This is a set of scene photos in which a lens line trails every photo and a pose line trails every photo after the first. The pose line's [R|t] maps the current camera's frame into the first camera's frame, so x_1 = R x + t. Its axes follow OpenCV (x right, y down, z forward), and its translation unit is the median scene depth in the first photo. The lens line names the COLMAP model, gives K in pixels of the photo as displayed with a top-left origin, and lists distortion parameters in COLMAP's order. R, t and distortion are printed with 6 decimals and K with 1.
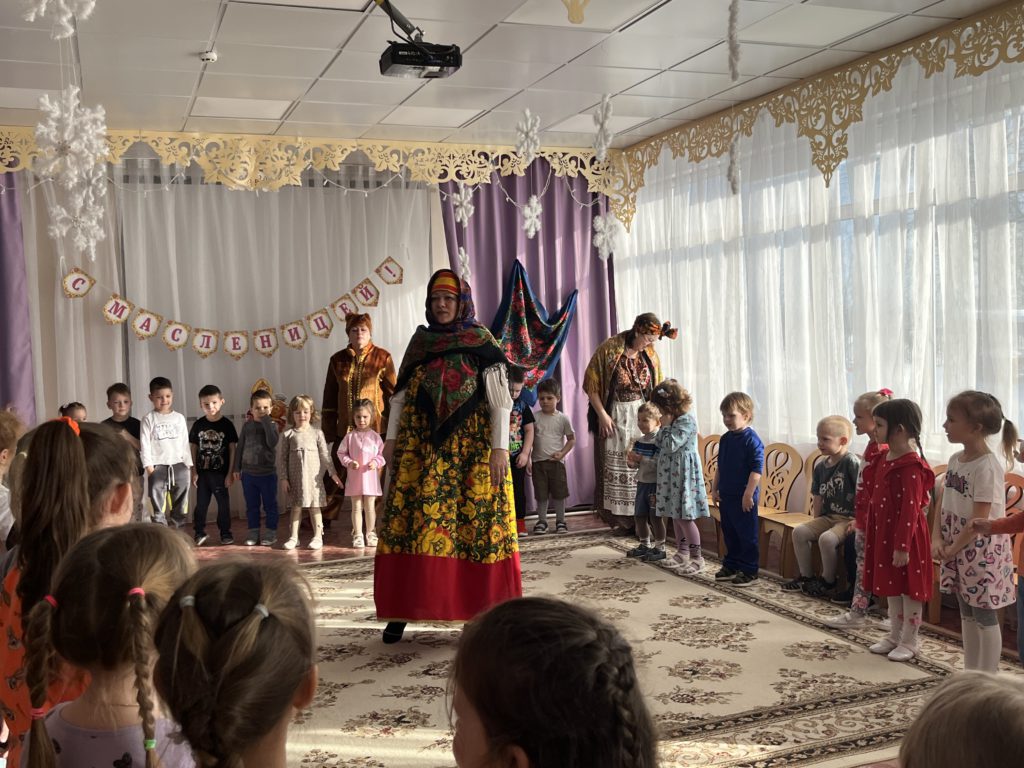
lens RADIAL K [[1044.2, 0, 513.7], [0, 1044.2, 383.0], [0, 0, 1]] dist [-0.058710, 0.000000]
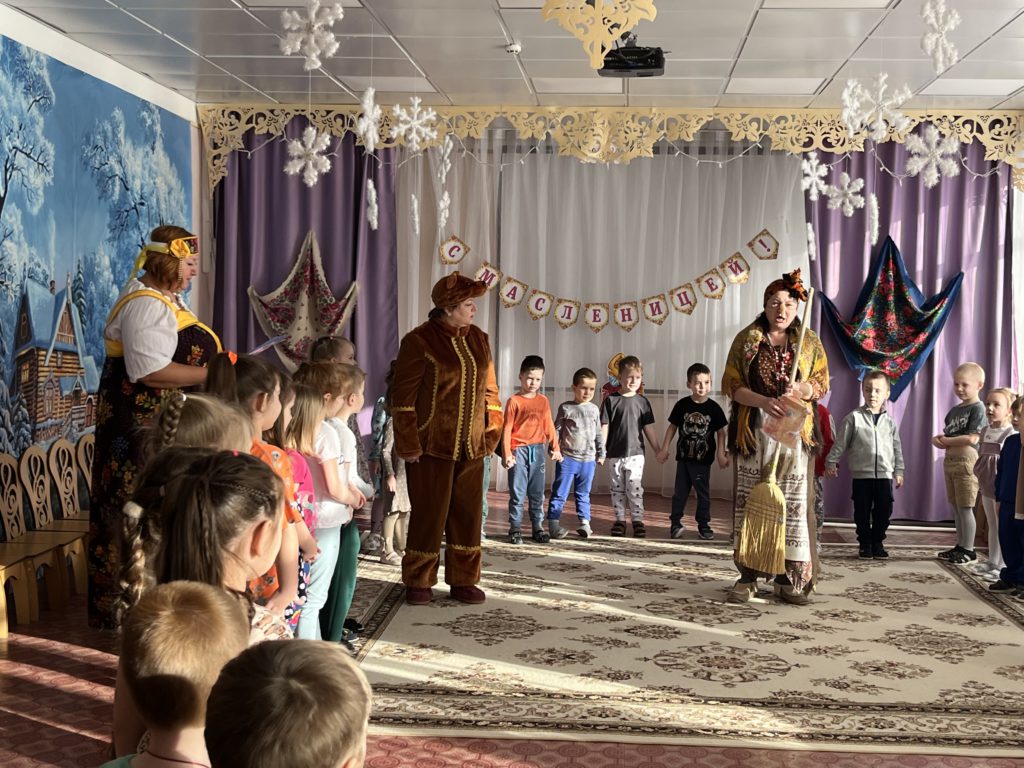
lens RADIAL K [[1290.4, 0, 511.6], [0, 1290.4, 384.9], [0, 0, 1]] dist [-0.110066, 0.000000]
pose [[0.888324, 0.067849, -0.454178, 0.223038], [-0.060339, 0.997696, 0.031026, -0.005685], [0.455236, -0.000157, 0.890371, -0.124927]]
